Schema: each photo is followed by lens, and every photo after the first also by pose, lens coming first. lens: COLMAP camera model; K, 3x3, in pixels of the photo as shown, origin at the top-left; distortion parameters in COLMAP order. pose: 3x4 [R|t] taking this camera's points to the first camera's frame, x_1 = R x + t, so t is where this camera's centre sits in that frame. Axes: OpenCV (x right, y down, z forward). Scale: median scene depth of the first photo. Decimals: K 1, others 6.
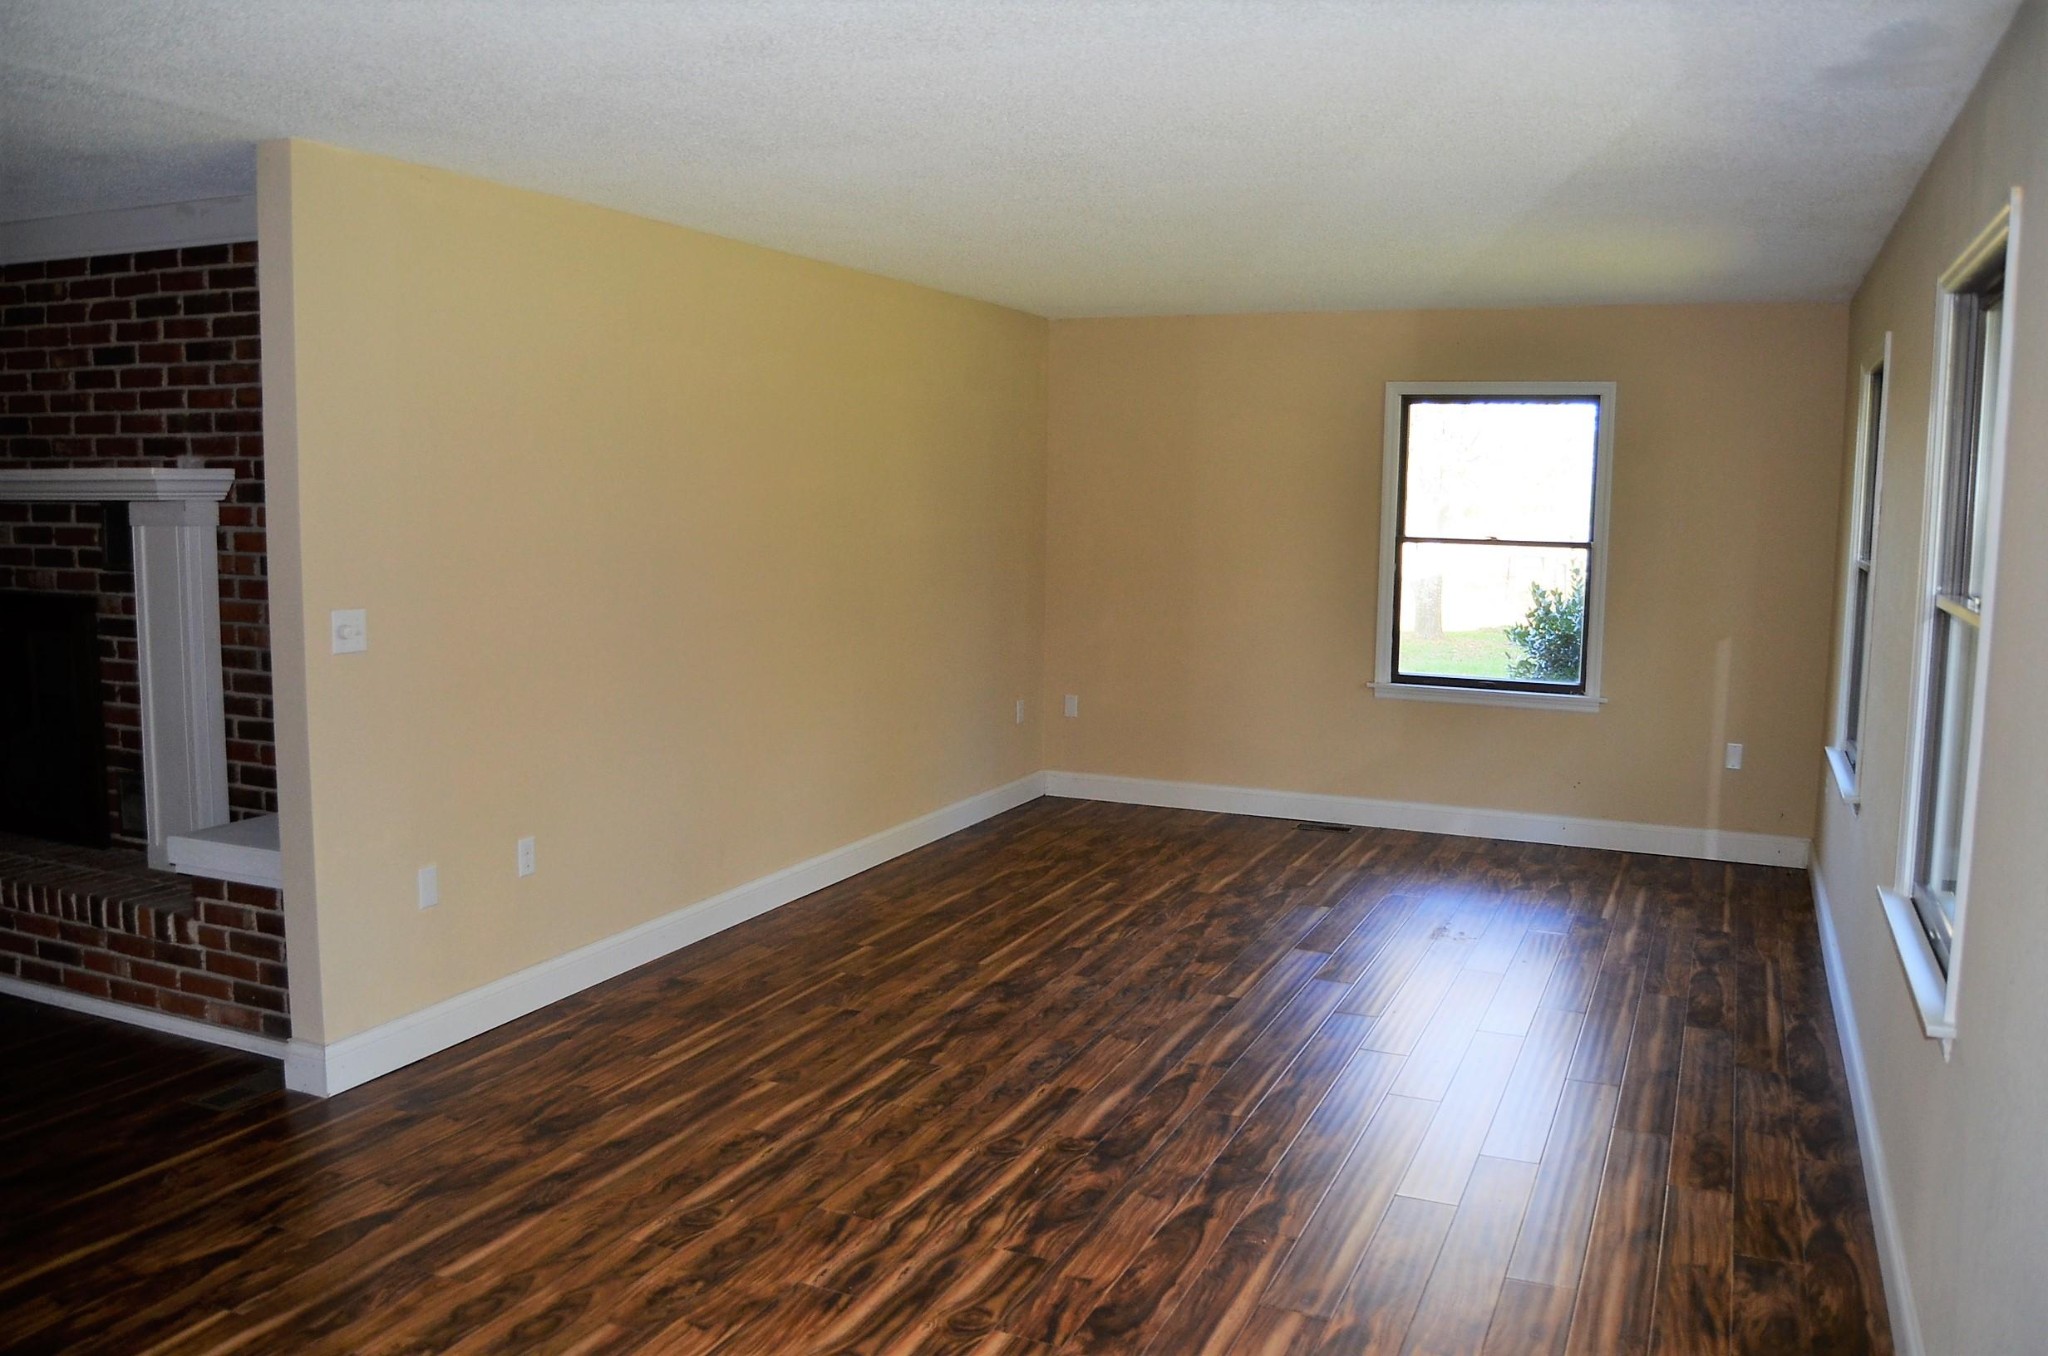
lens RADIAL K [[1605.9, 0, 1028.7], [0, 1605.9, 682.1], [0, 0, 1]] dist [-0.085963, 0.029329]
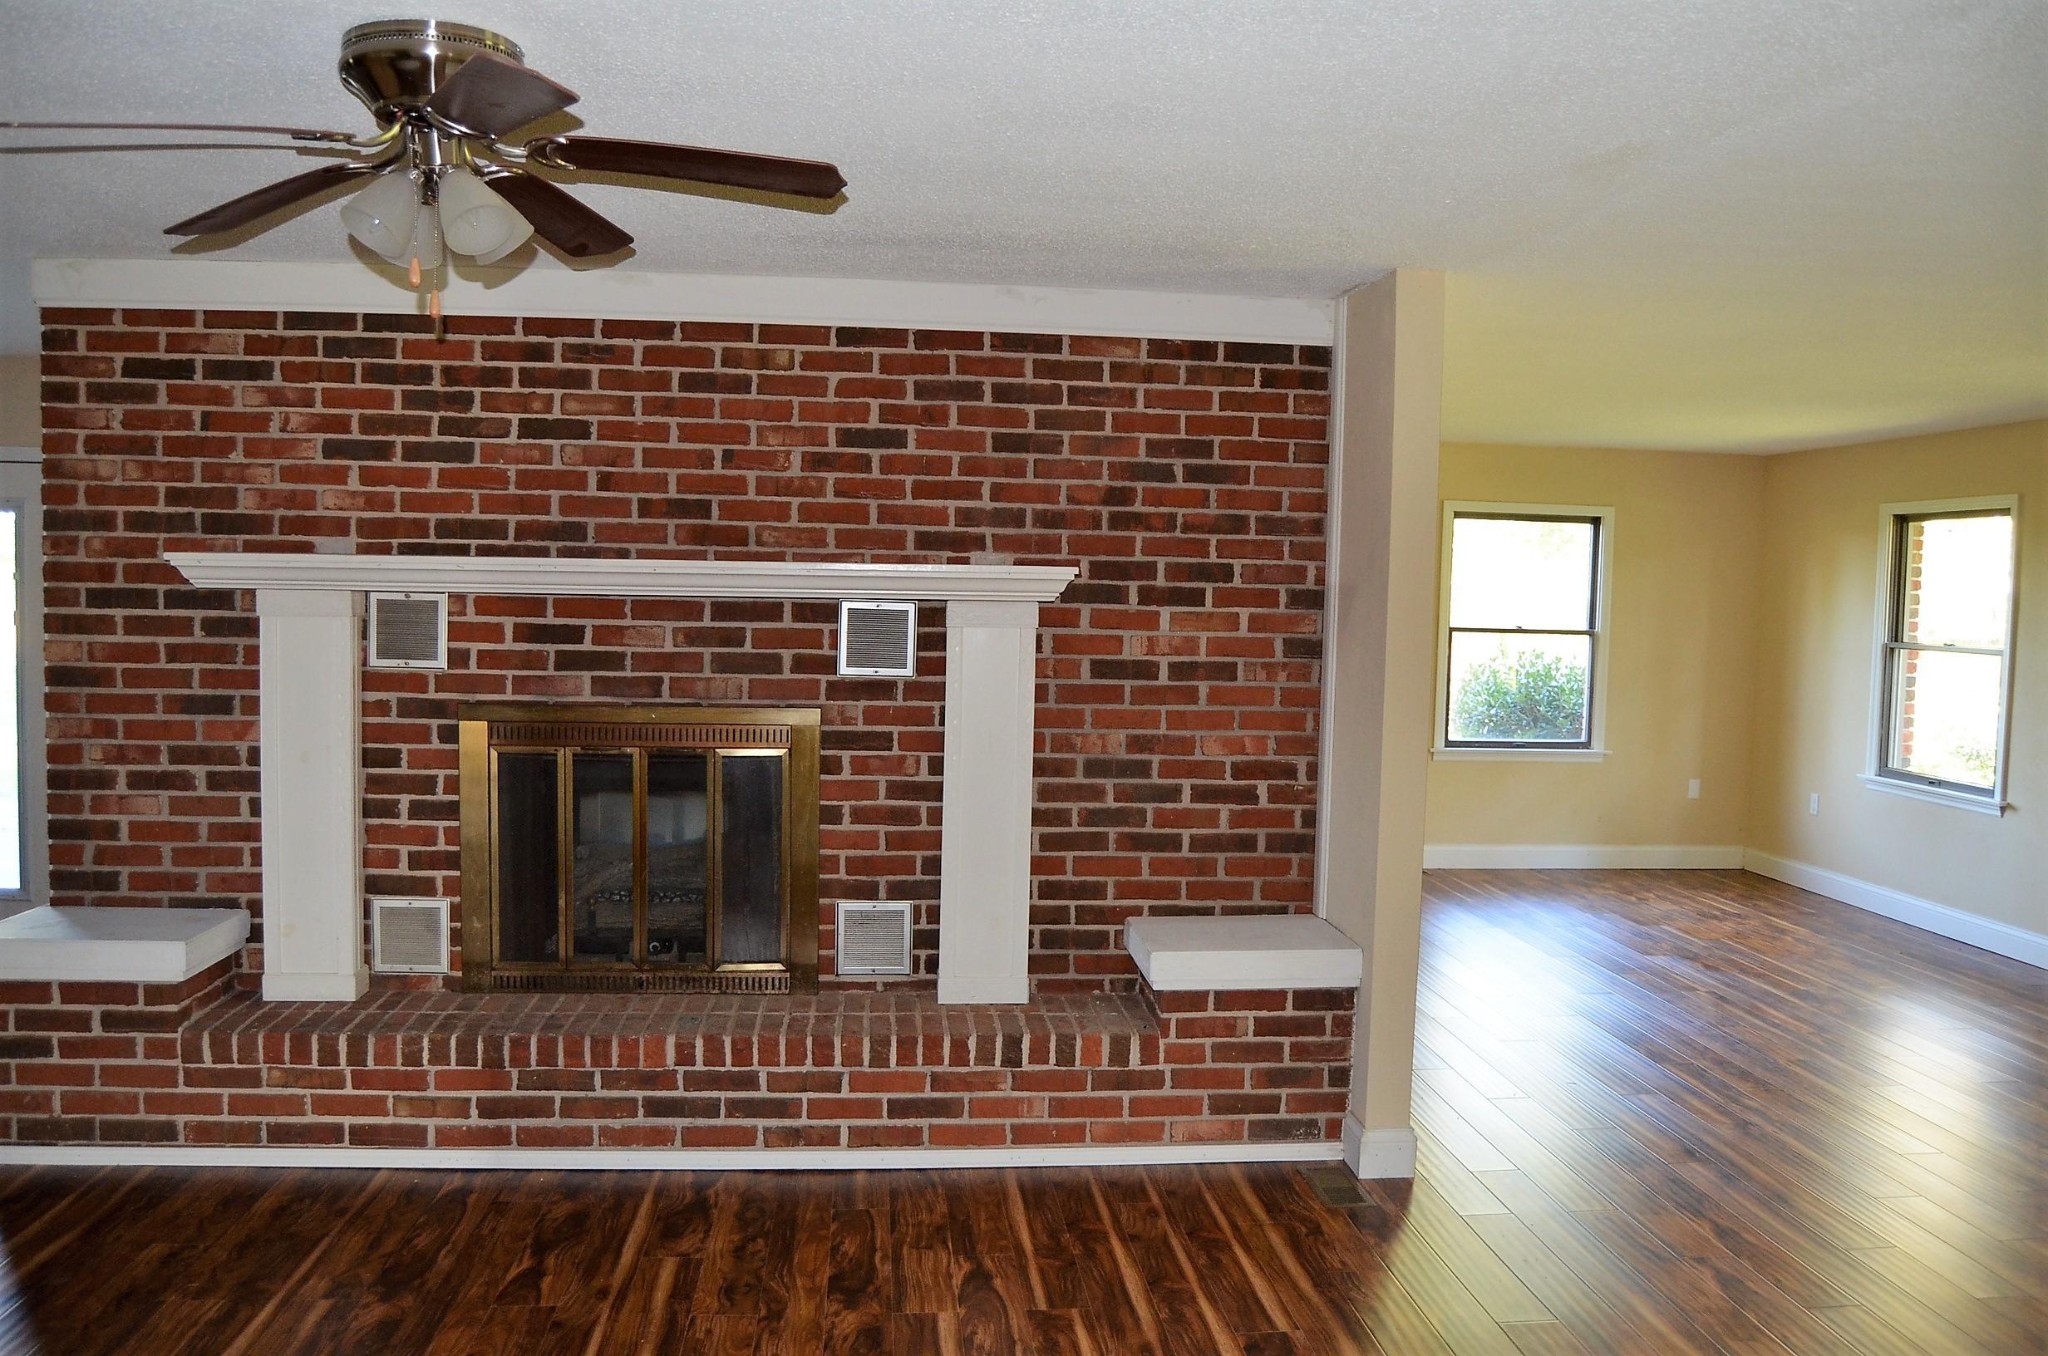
lens RADIAL K [[1605.9, 0, 1028.7], [0, 1605.9, 682.1], [0, 0, 1]] dist [-0.085963, 0.029329]
pose [[0.867624, -0.024566, 0.496614, -0.989245], [0.049393, 0.998097, -0.036920, -0.030687], [-0.494762, 0.056562, 0.867186, 0.164189]]
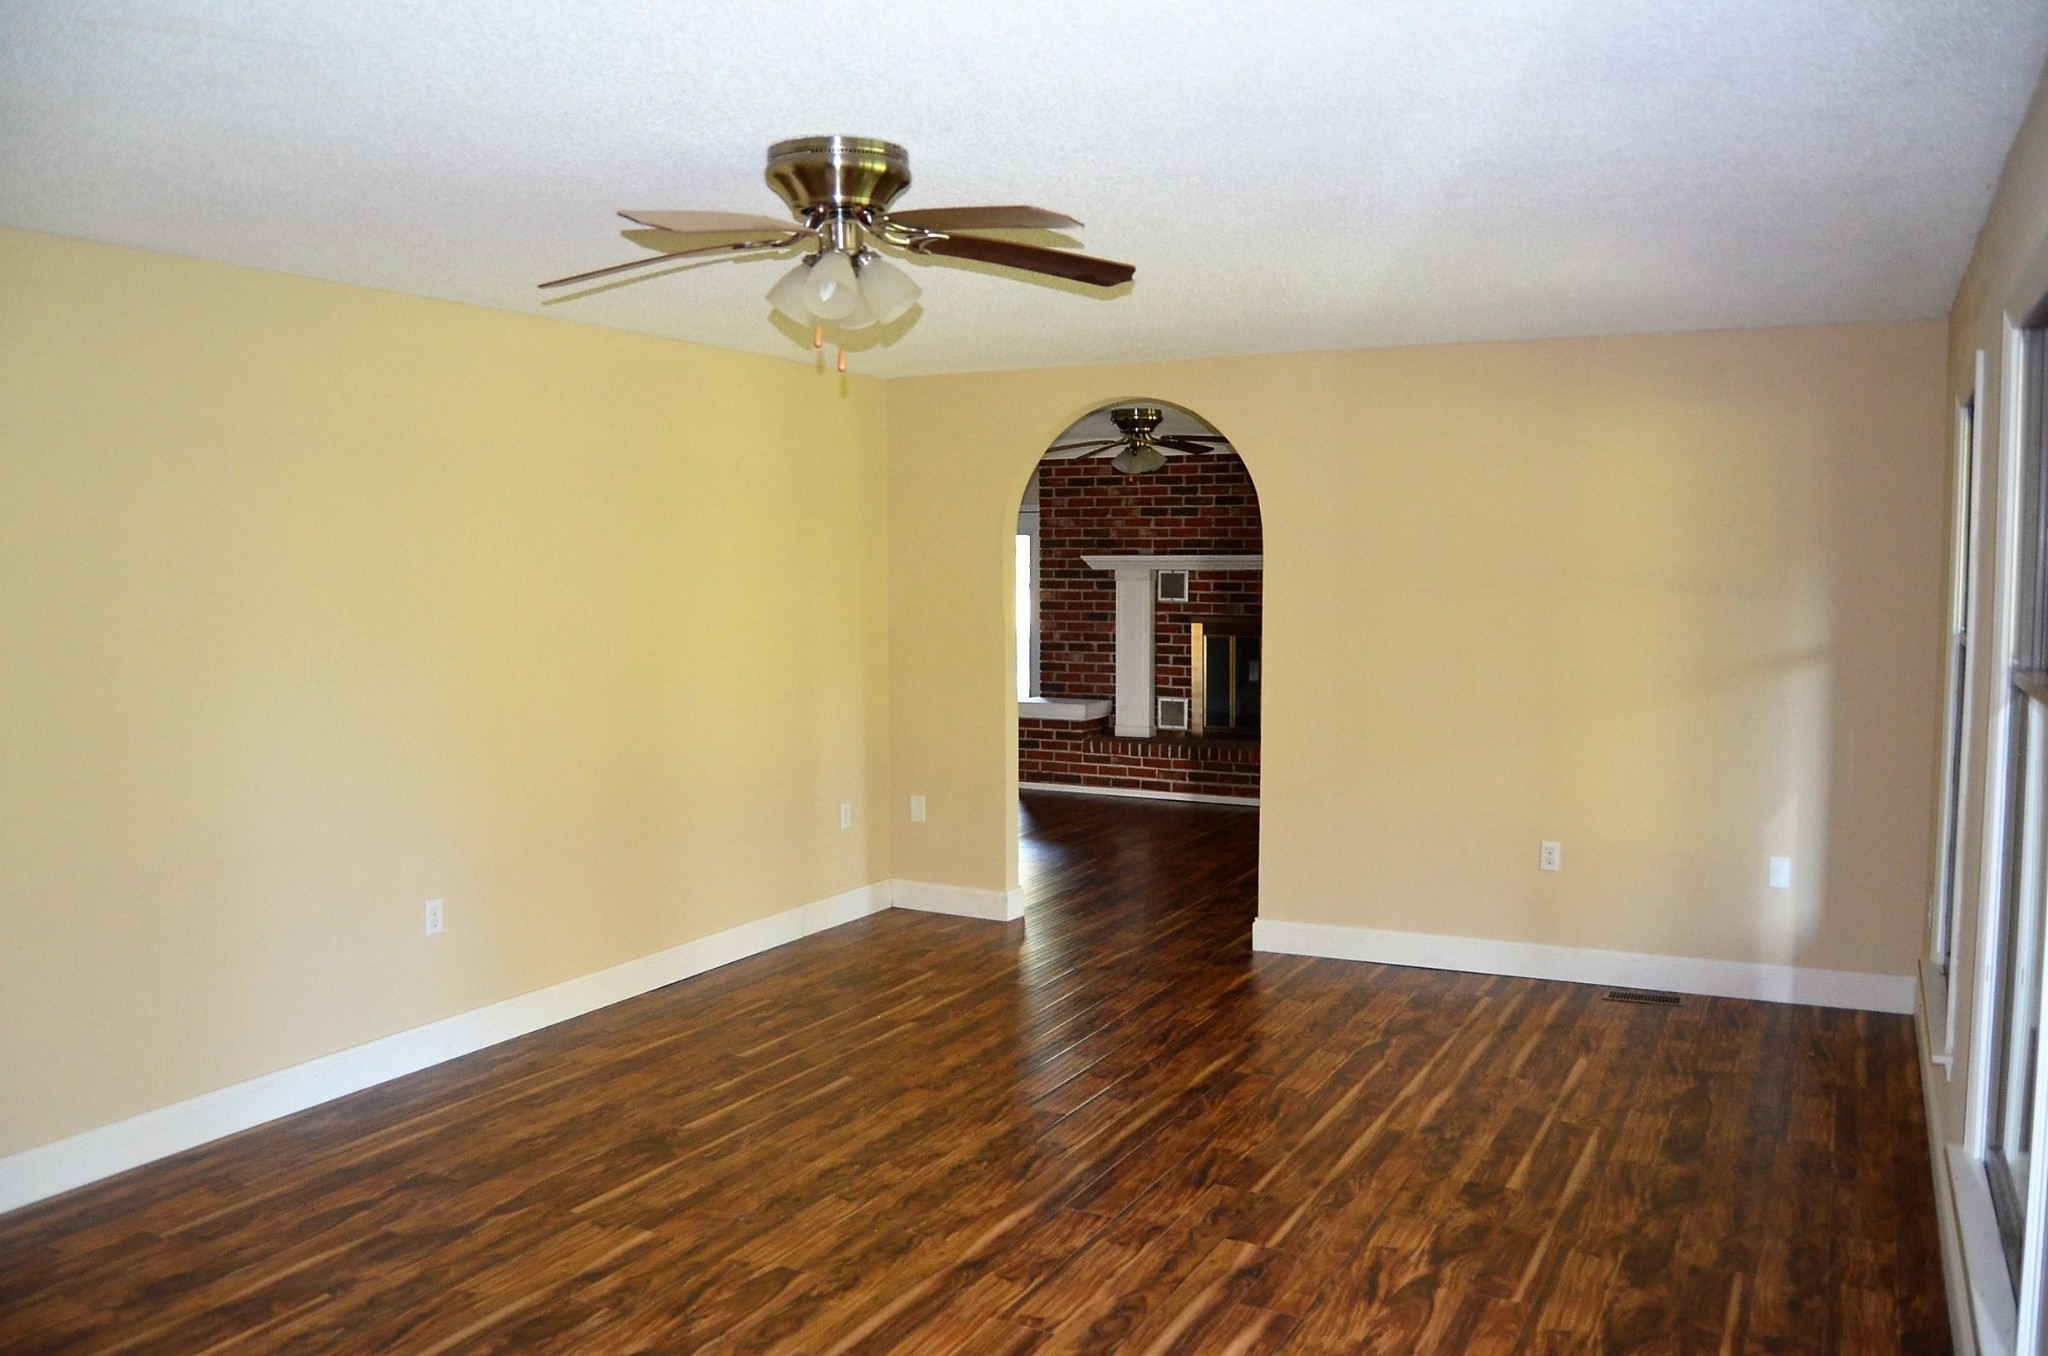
lens RADIAL K [[1605.9, 0, 1028.7], [0, 1605.9, 682.1], [0, 0, 1]] dist [-0.085963, 0.029329]
pose [[0.998310, -0.010073, -0.057228, -0.918528], [0.007667, 0.999083, -0.042115, 0.115799], [0.057599, 0.041605, 0.997472, -1.113957]]
